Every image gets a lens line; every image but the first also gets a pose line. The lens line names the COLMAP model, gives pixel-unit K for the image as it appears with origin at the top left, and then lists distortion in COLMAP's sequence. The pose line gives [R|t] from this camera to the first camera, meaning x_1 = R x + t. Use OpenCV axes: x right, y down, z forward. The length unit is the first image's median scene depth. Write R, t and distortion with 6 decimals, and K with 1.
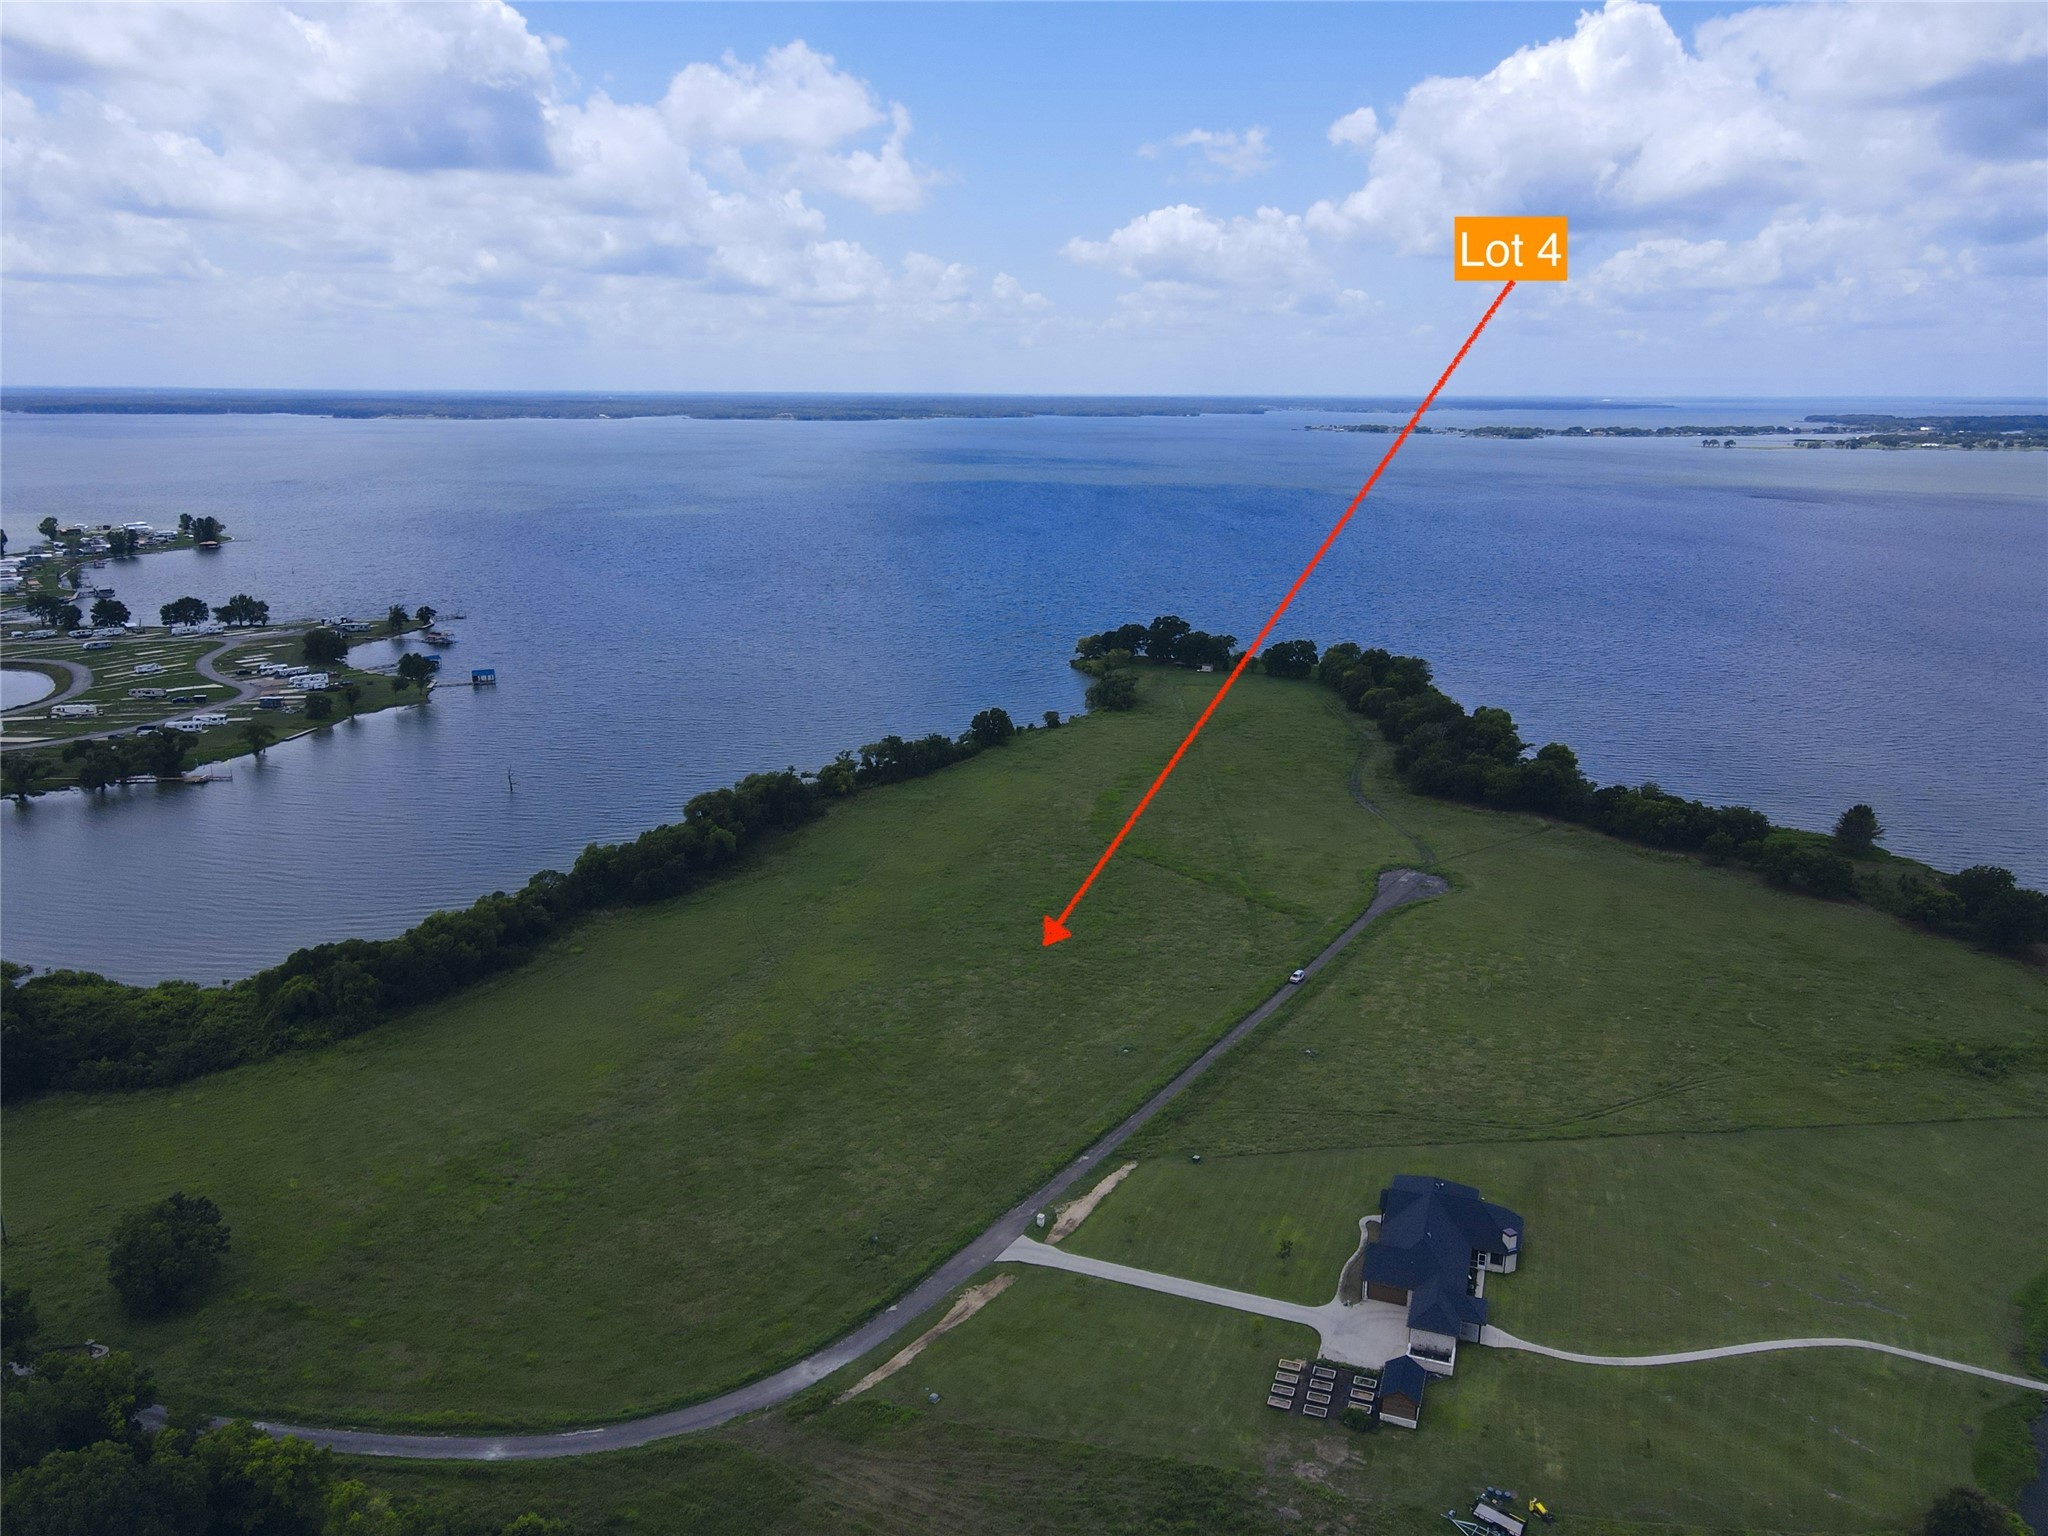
lens RADIAL K [[1494.9, 0, 1019.1], [0, 1494.9, 765.5], [0, 0, 1]] dist [0.015554, -0.003839]
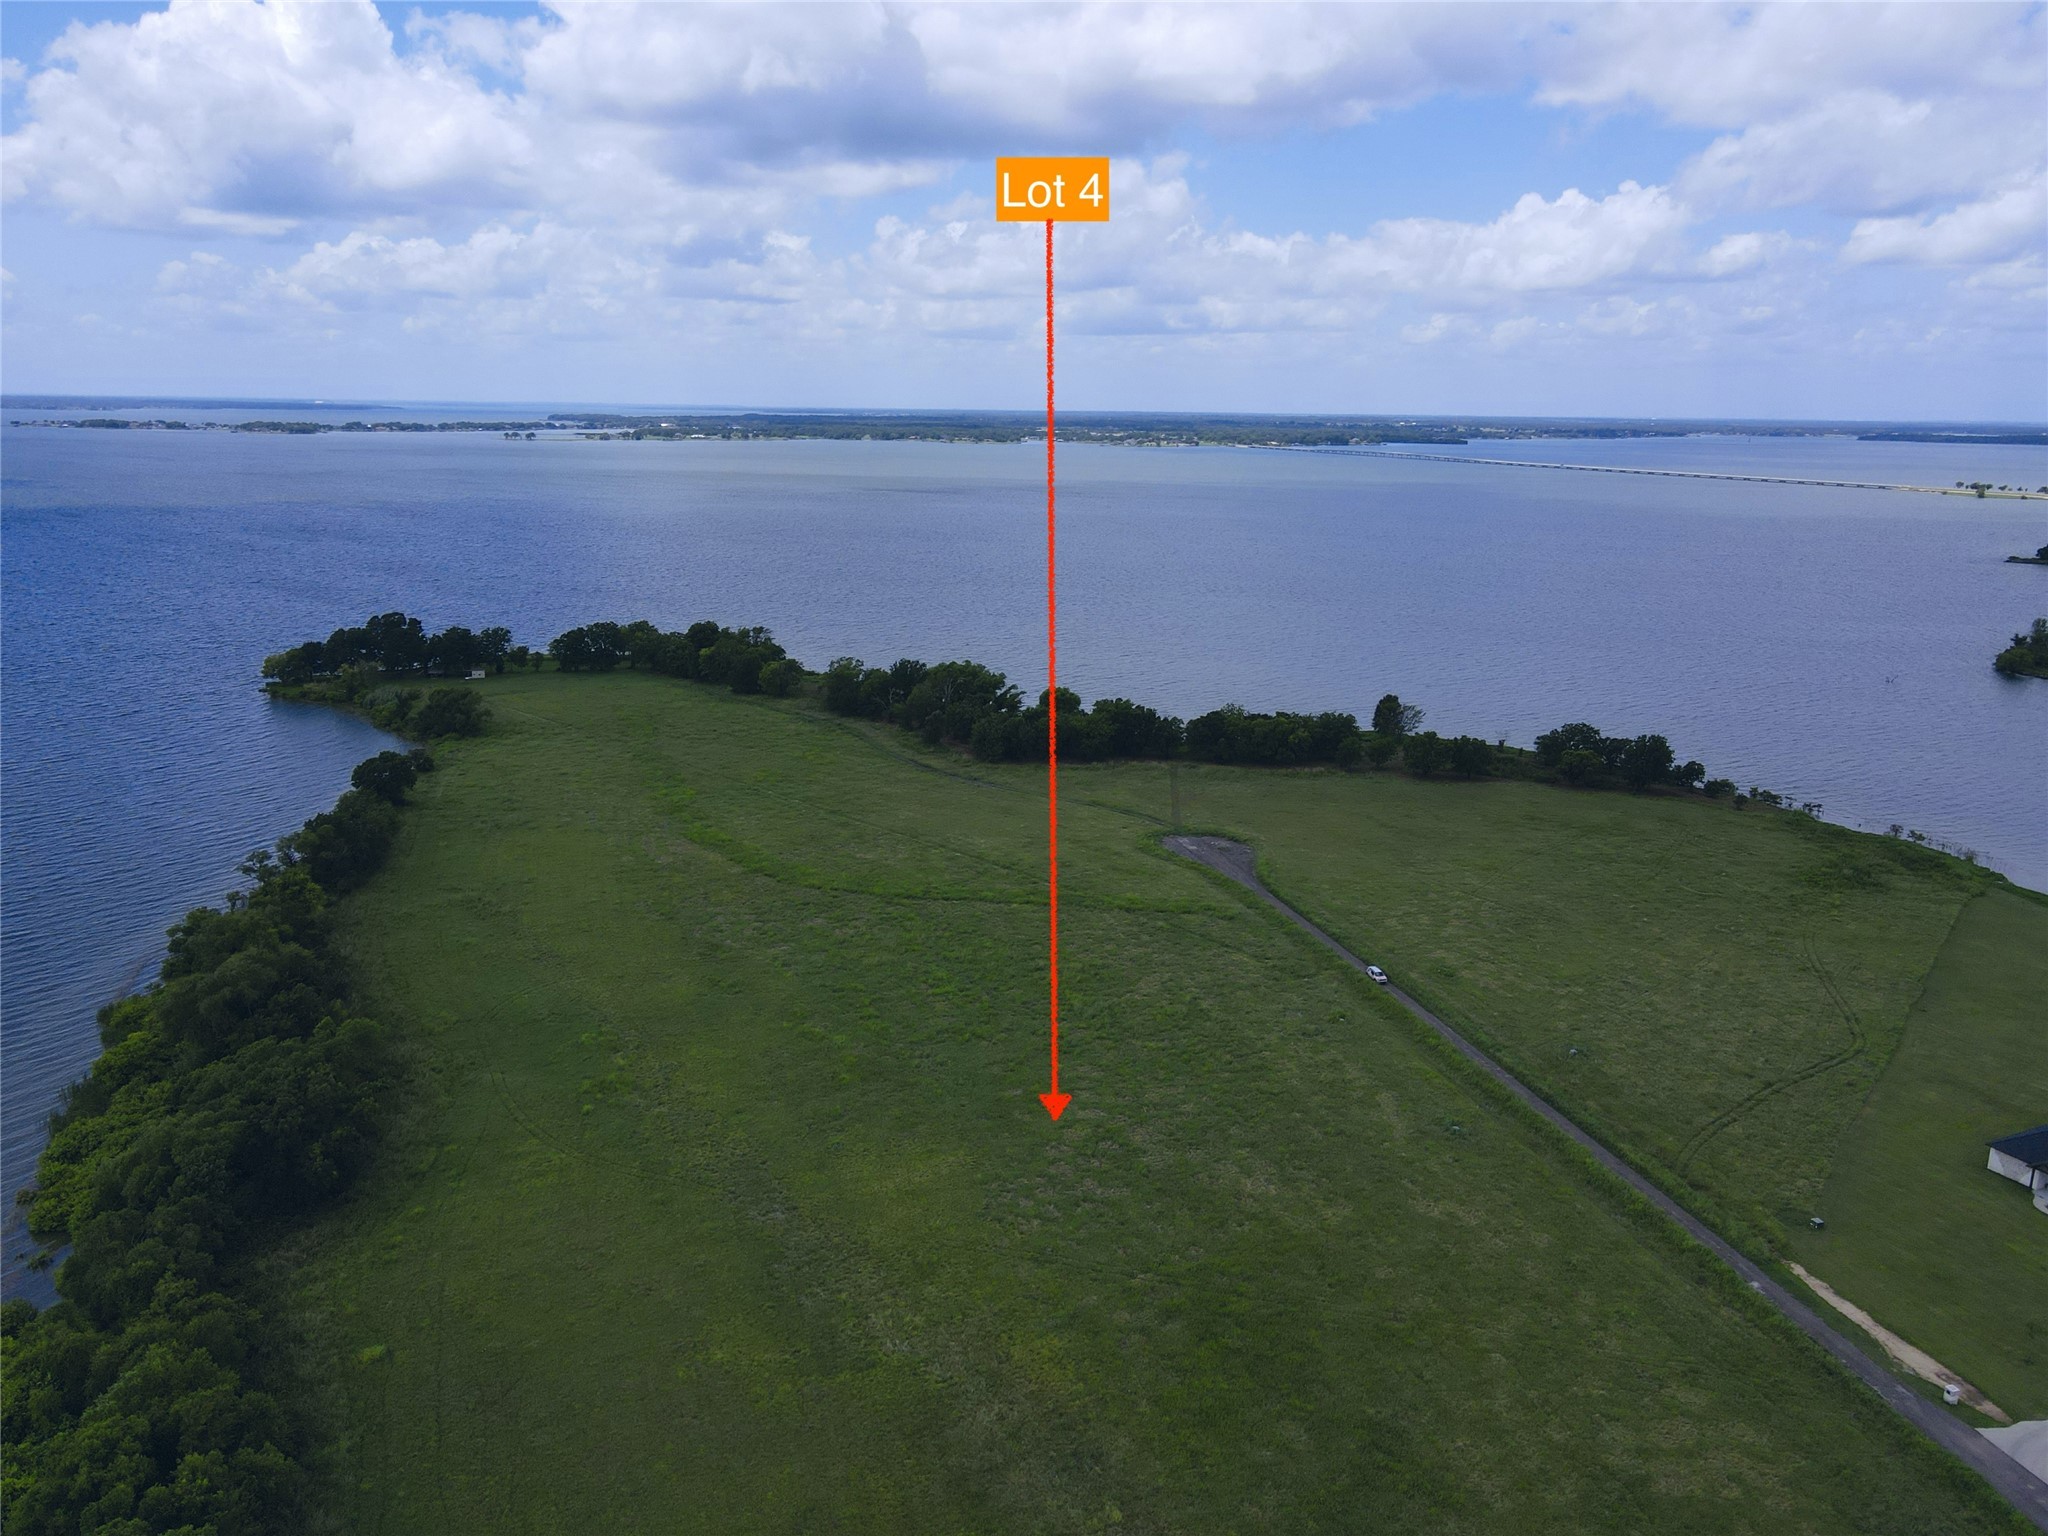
lens RADIAL K [[1494.9, 0, 1019.1], [0, 1494.9, 765.5], [0, 0, 1]] dist [0.015554, -0.003839]
pose [[0.692337, -0.163000, 0.702923, -0.051663], [0.165657, 0.984037, 0.065024, -0.005303], [-0.702302, 0.071425, 0.708287, 0.062107]]
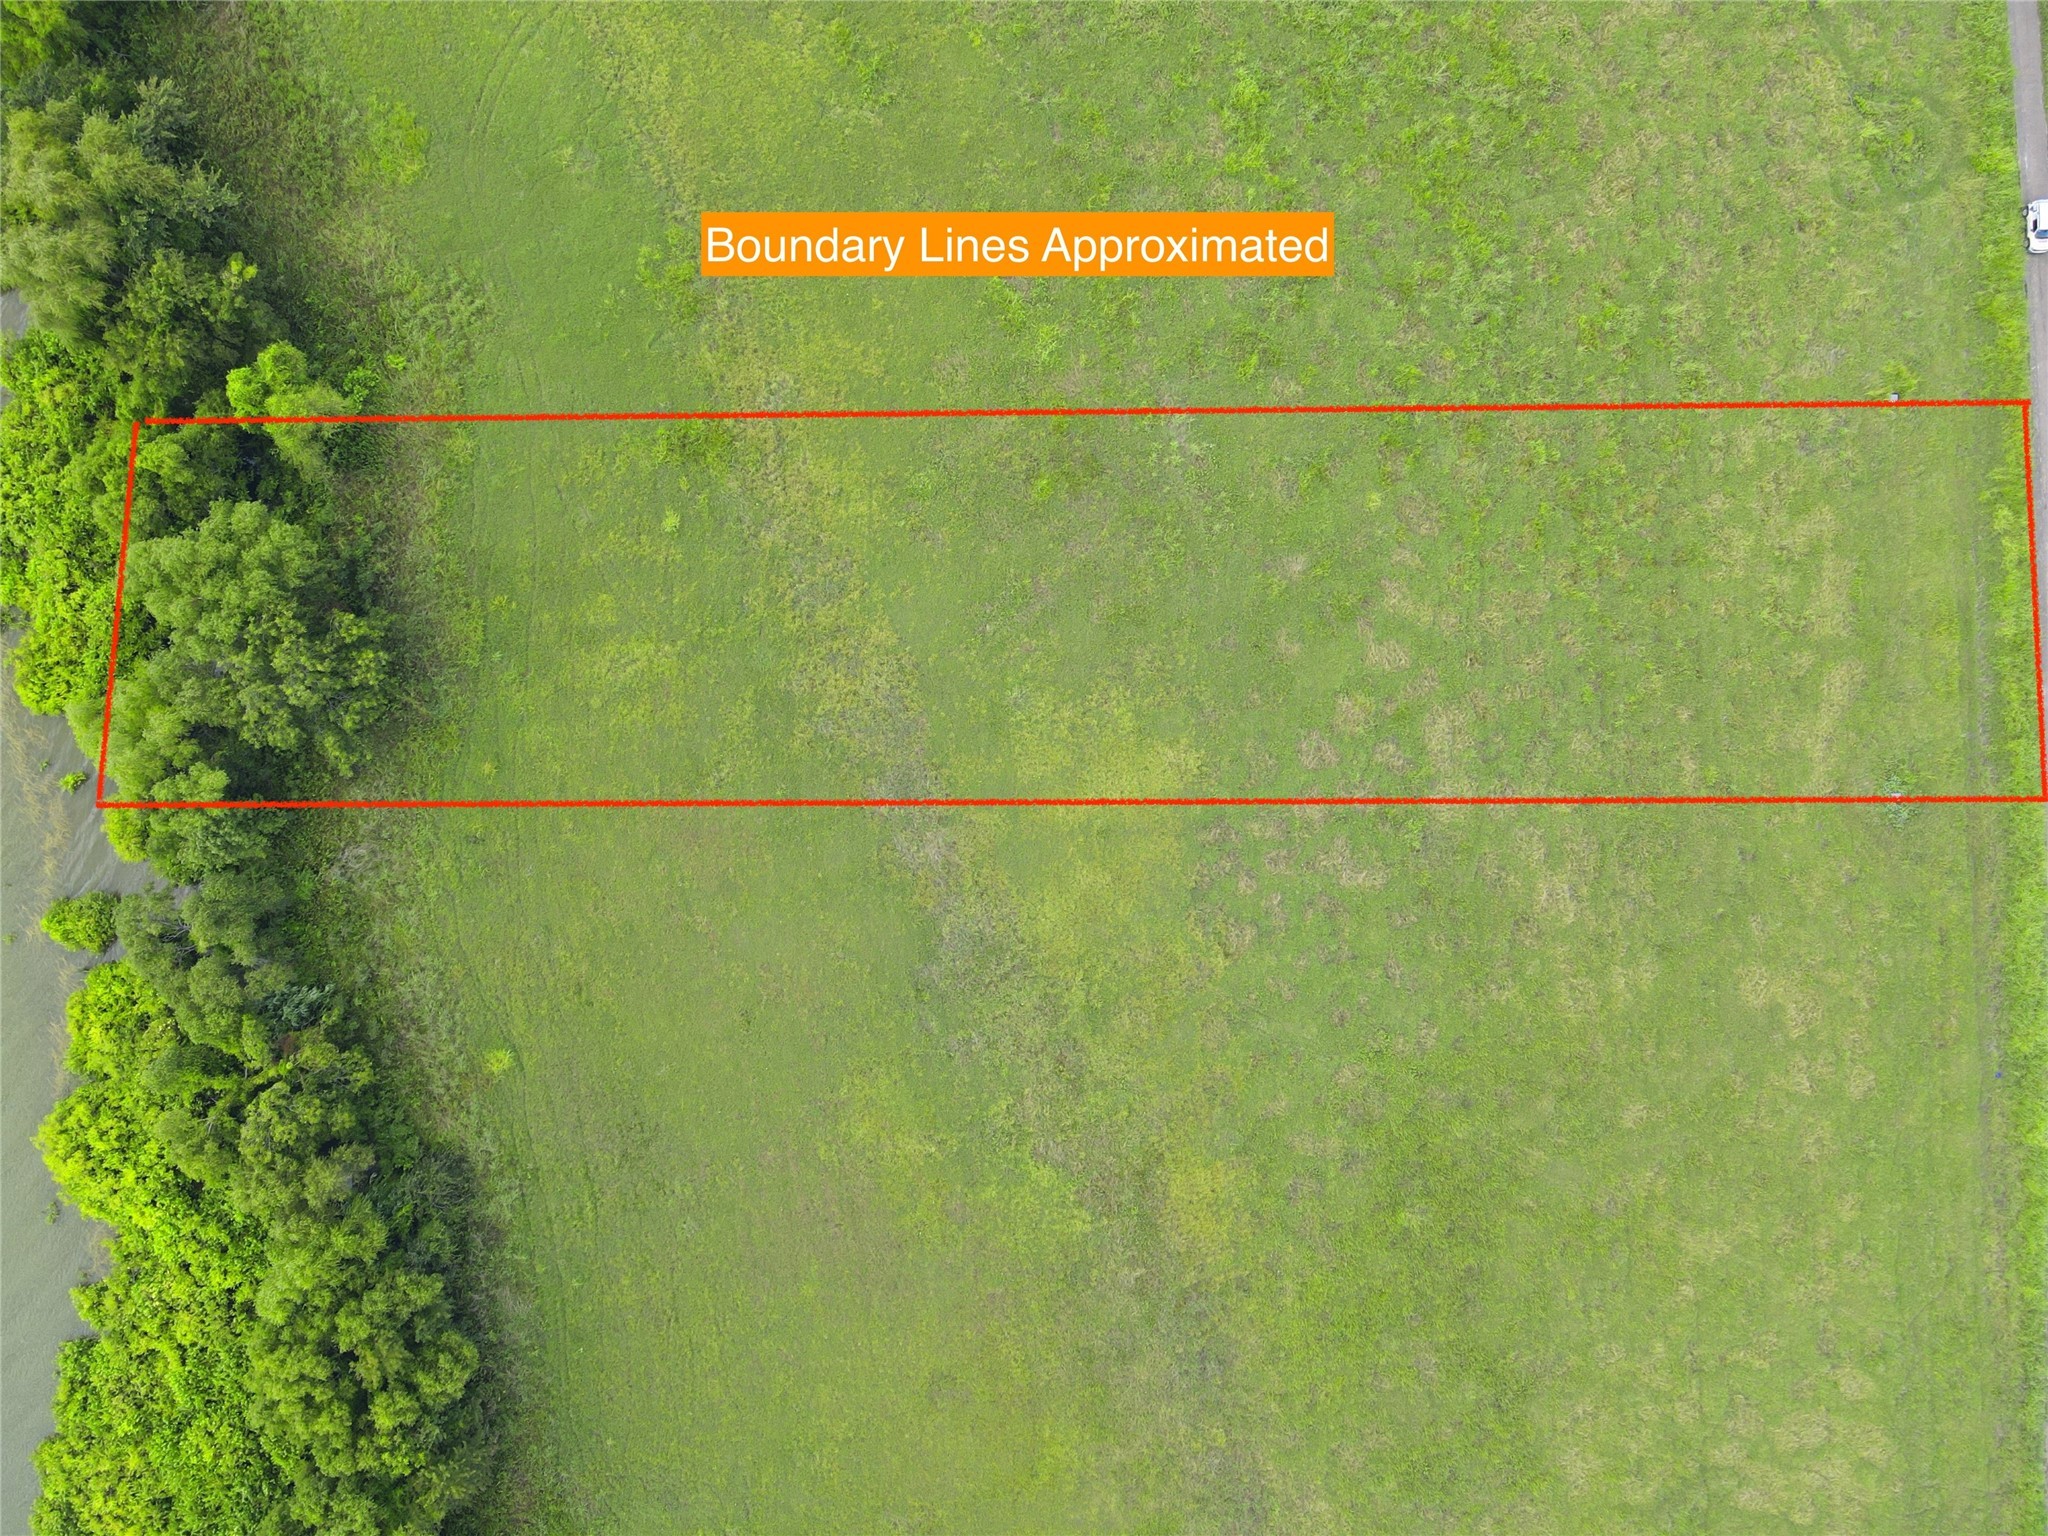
lens RADIAL K [[1494.9, 0, 1019.1], [0, 1494.9, 765.5], [0, 0, 1]] dist [0.015554, -0.003839]
pose [[0.815274, -0.578680, -0.021381, -0.013645], [0.150374, 0.175909, 0.972853, -0.031944], [-0.559210, -0.796357, 0.230432, 0.103067]]
